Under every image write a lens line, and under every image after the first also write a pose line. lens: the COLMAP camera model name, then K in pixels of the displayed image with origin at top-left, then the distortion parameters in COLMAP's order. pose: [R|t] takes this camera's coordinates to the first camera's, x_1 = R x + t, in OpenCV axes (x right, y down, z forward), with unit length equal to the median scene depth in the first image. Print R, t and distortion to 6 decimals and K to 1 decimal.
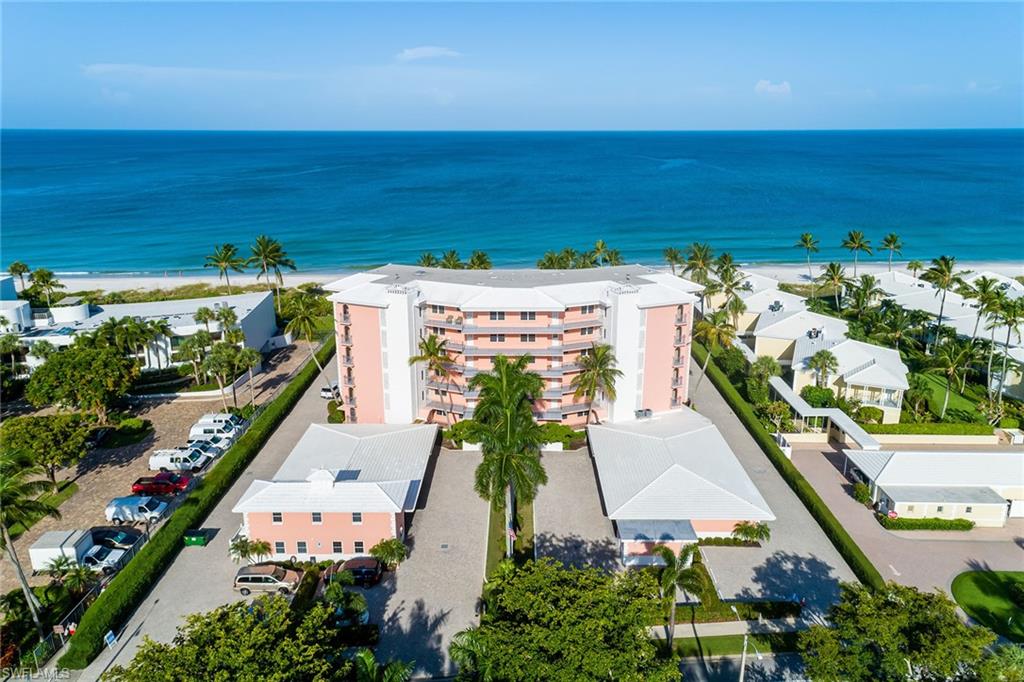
lens RADIAL K [[686.2, 0, 512.0], [0, 686.2, 341.0], [0, 0, 1]] dist [0.029771, 0.005004]
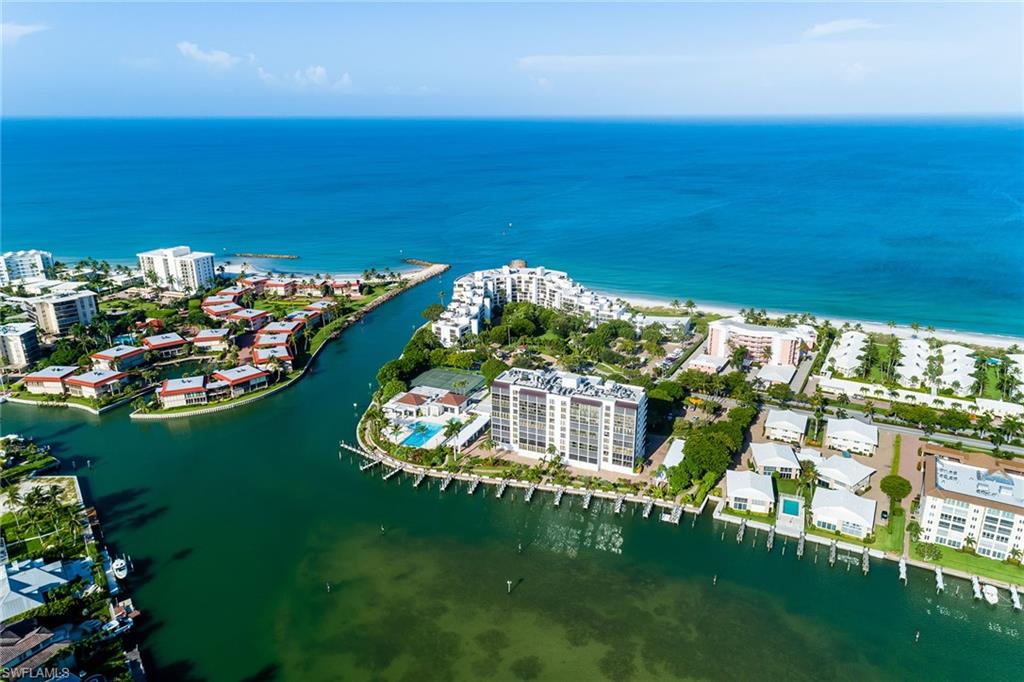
lens RADIAL K [[686.2, 0, 512.0], [0, 686.2, 341.0], [0, 0, 1]] dist [0.029771, 0.005004]
pose [[0.863216, 0.154331, -0.480666, 0.809745], [-0.135891, 0.988017, 0.073187, -0.126234], [0.486201, 0.002141, 0.873844, -3.610727]]
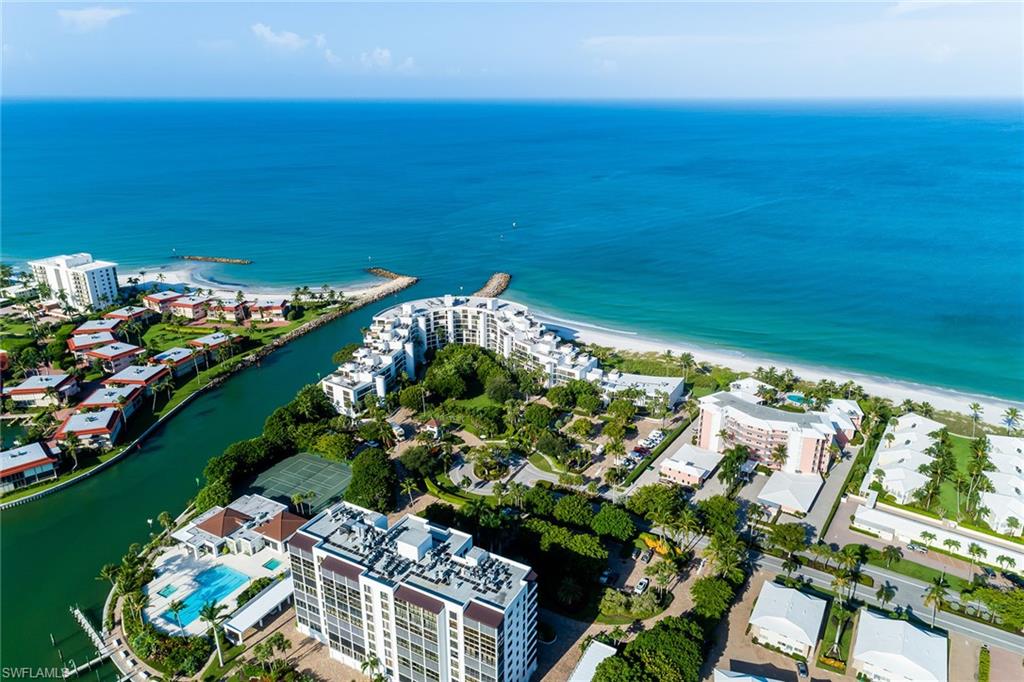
lens RADIAL K [[686.2, 0, 512.0], [0, 686.2, 341.0], [0, 0, 1]] dist [0.029771, 0.005004]
pose [[0.817100, 0.192512, -0.543403, 0.692165], [-0.159643, 0.981294, 0.107593, -0.560239], [0.553951, -0.001164, 0.832549, -2.092280]]
